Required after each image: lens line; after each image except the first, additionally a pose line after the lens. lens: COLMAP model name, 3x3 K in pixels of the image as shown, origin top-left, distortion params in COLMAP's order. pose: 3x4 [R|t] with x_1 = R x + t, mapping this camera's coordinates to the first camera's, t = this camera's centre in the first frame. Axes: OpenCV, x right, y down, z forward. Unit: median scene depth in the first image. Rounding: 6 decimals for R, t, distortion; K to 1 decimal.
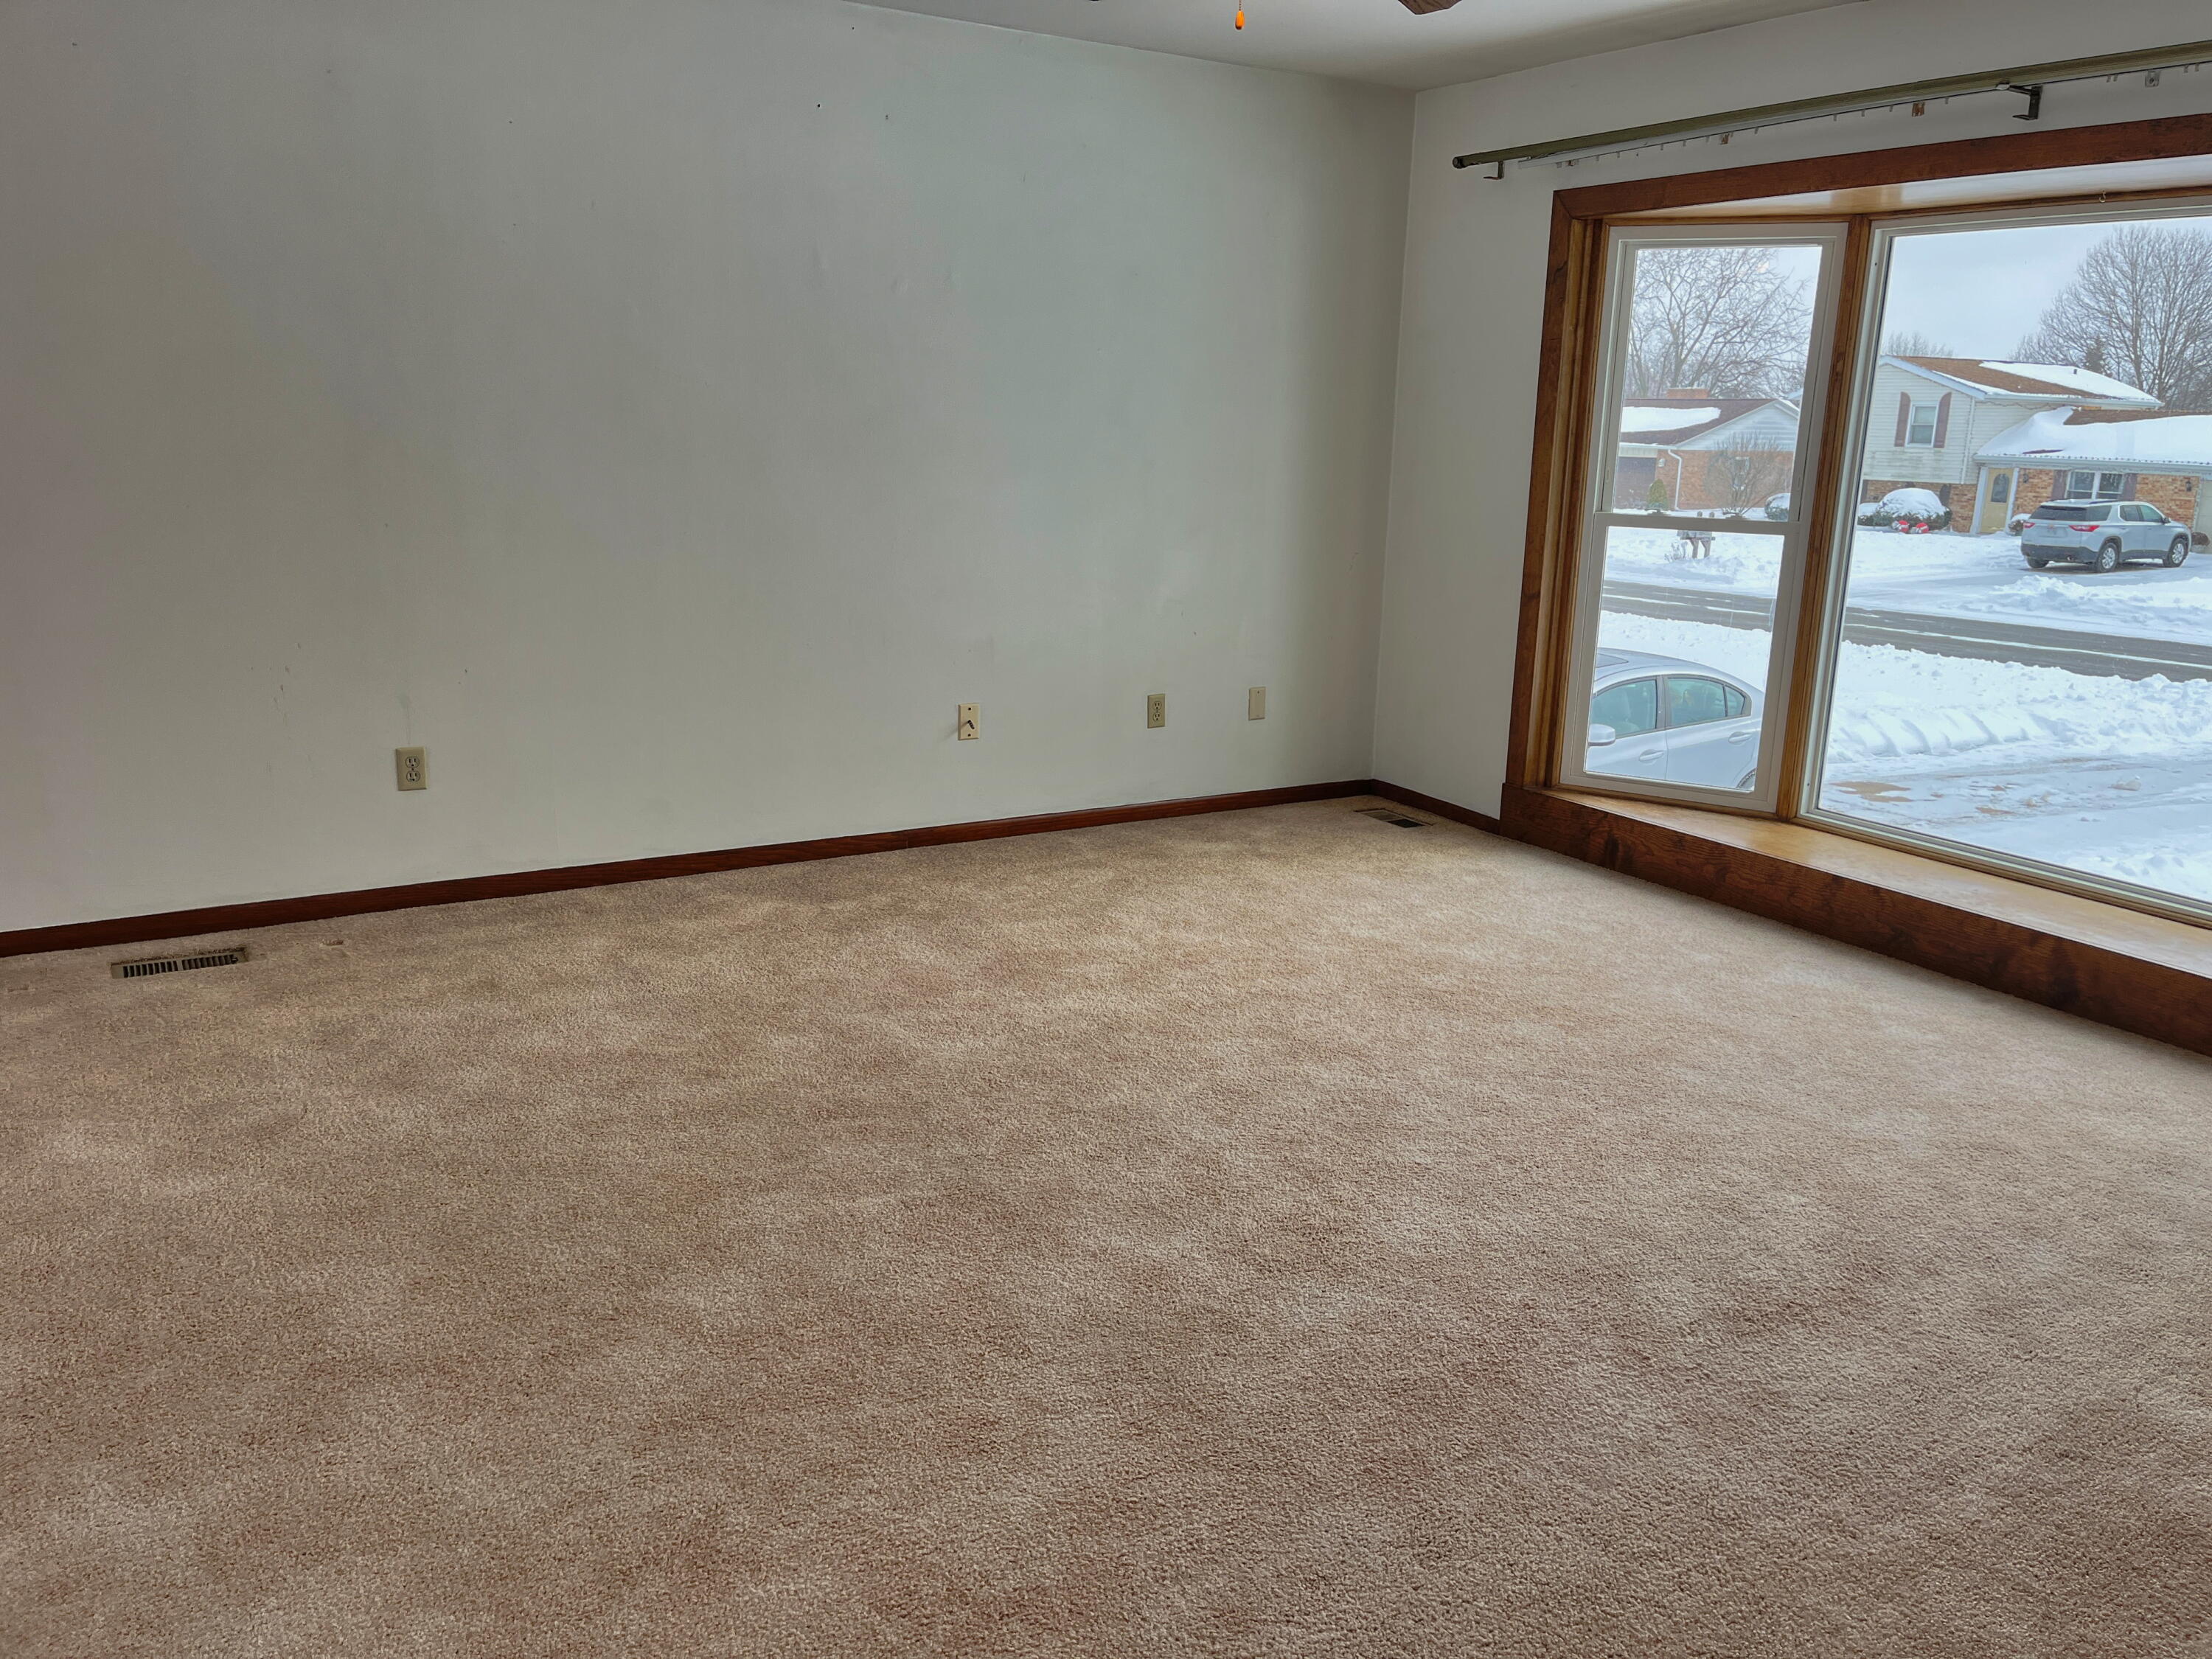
lens RADIAL K [[1671.9, 0, 1123.7], [0, 1671.9, 810.6], [0, 0, 1]] dist [0.067918, -0.091564]
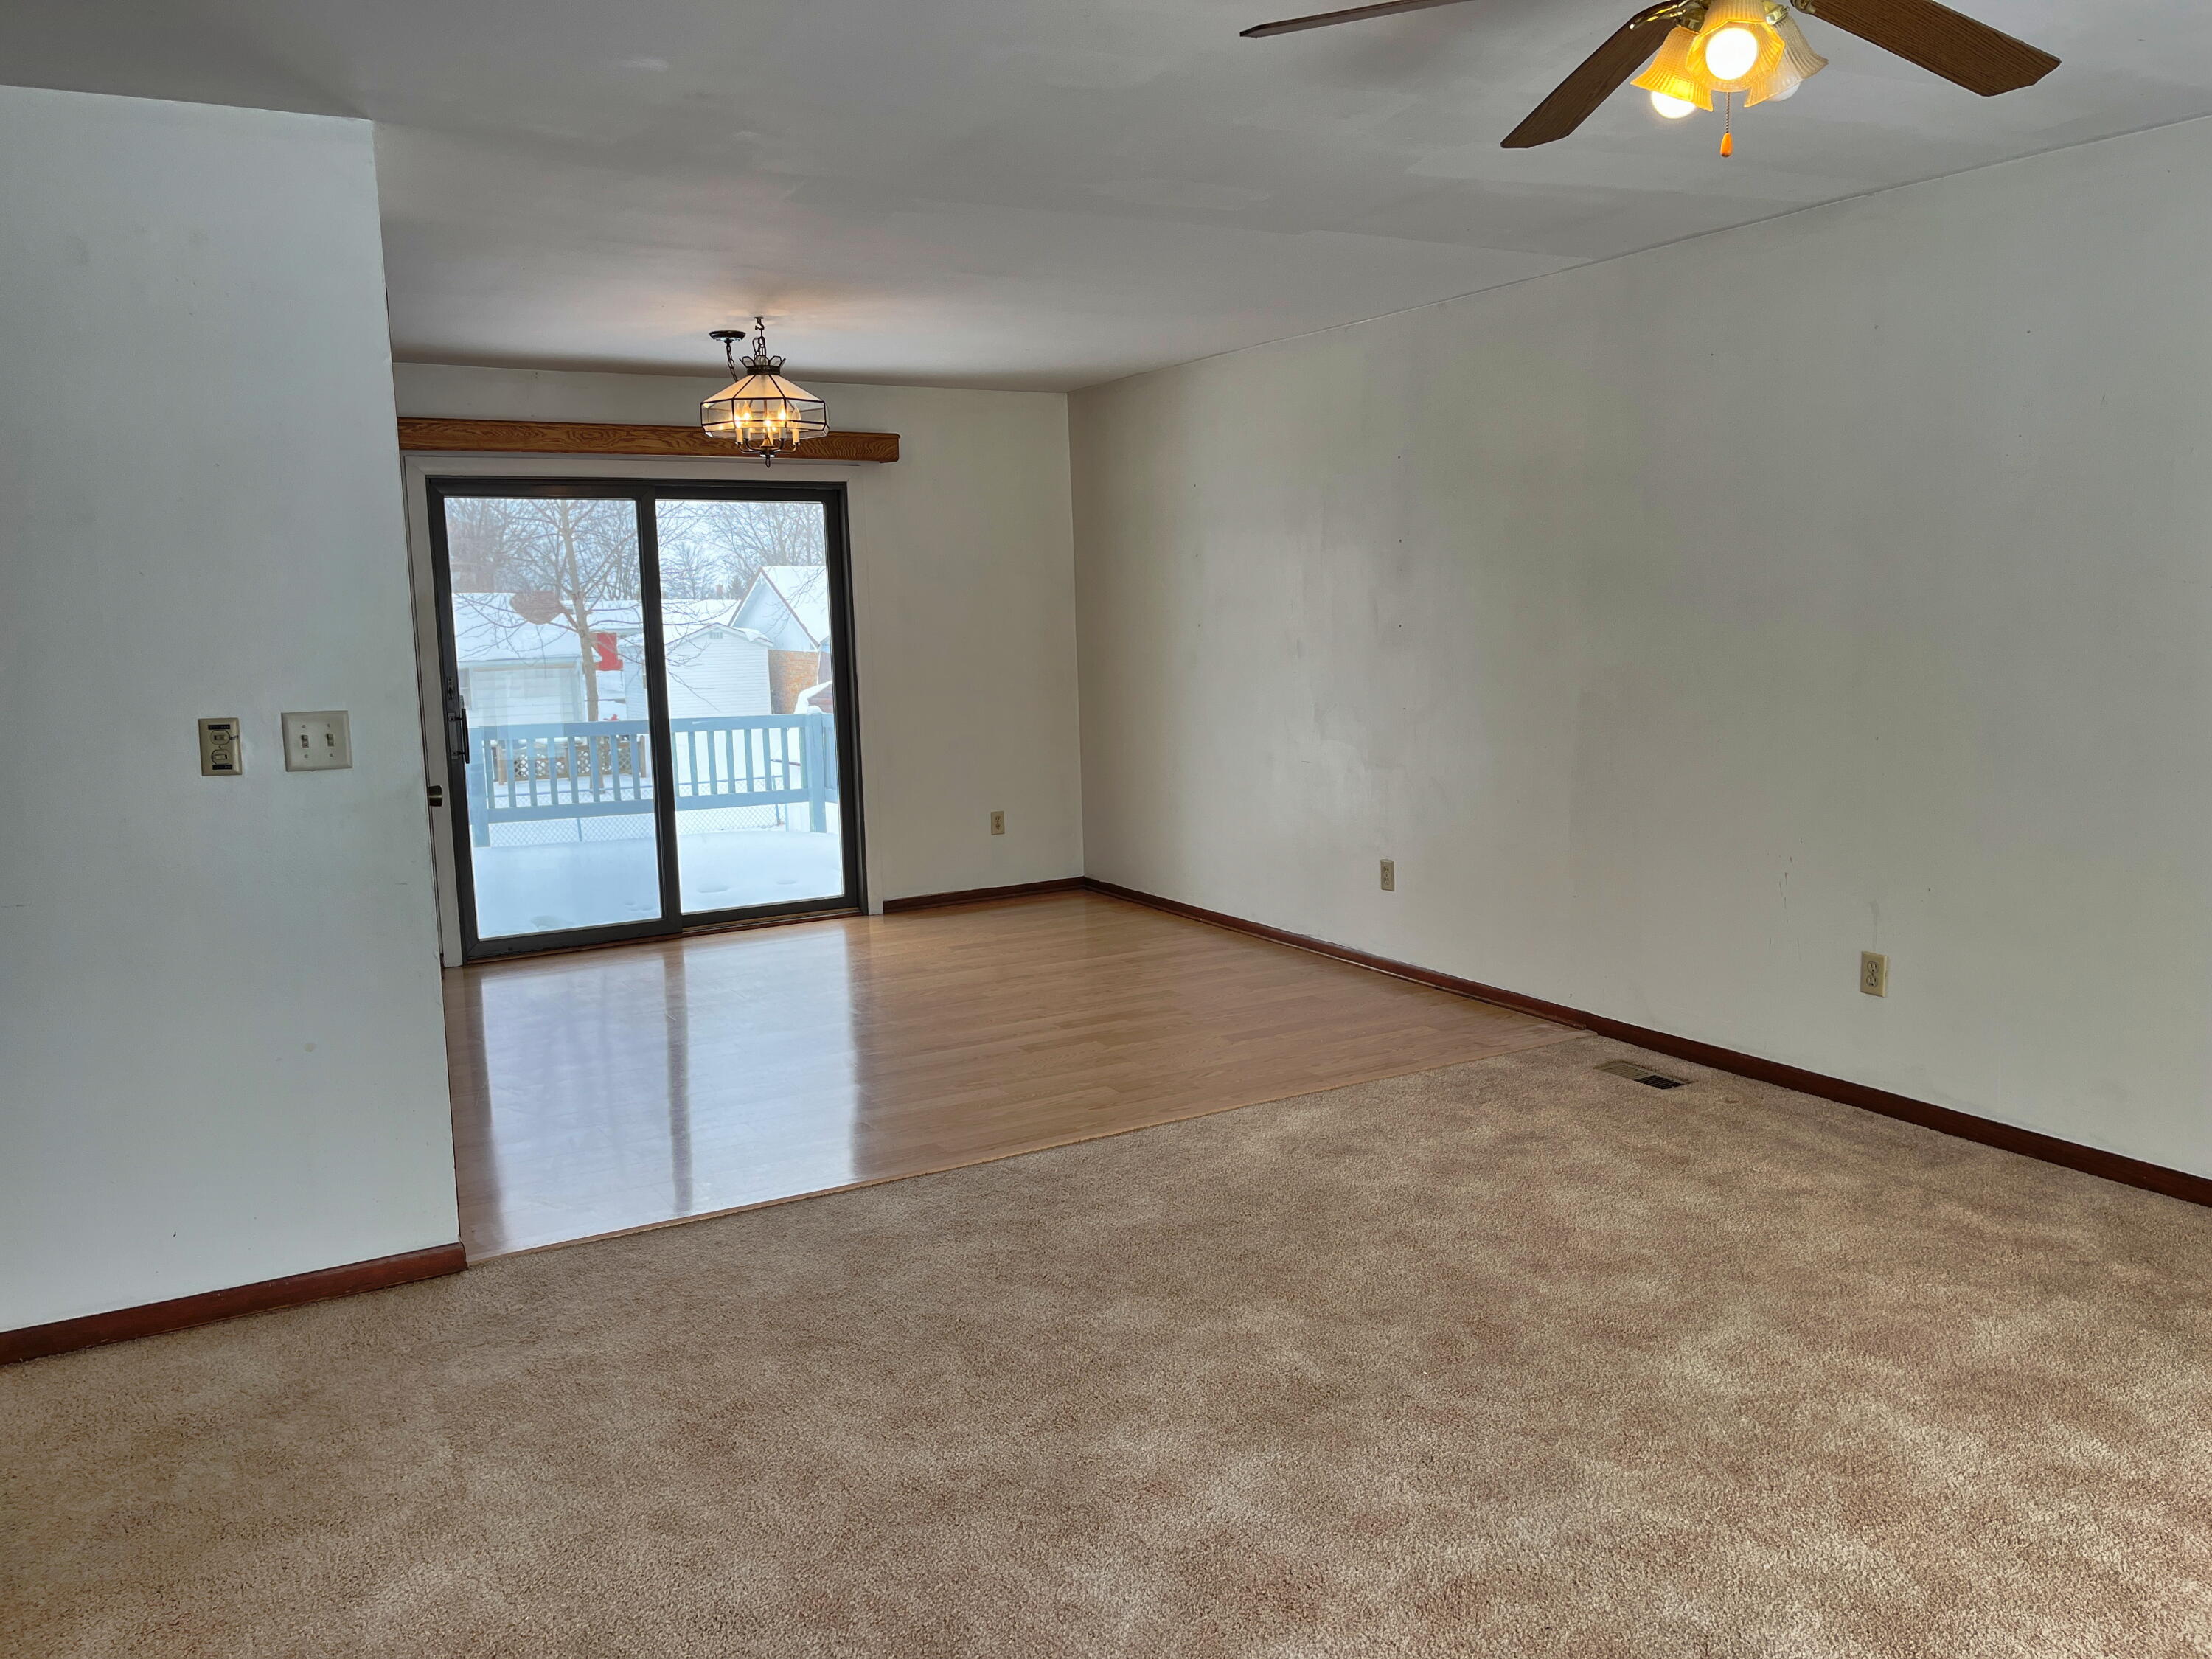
lens RADIAL K [[1671.9, 0, 1136.7], [0, 1671.9, 821.9], [0, 0, 1]] dist [0.067918, -0.091564]
pose [[-0.014795, 0.107279, -0.994119, 0.634055], [-0.208422, 0.972058, 0.108001, -0.141582], [0.977927, 0.208794, 0.007978, 0.575394]]
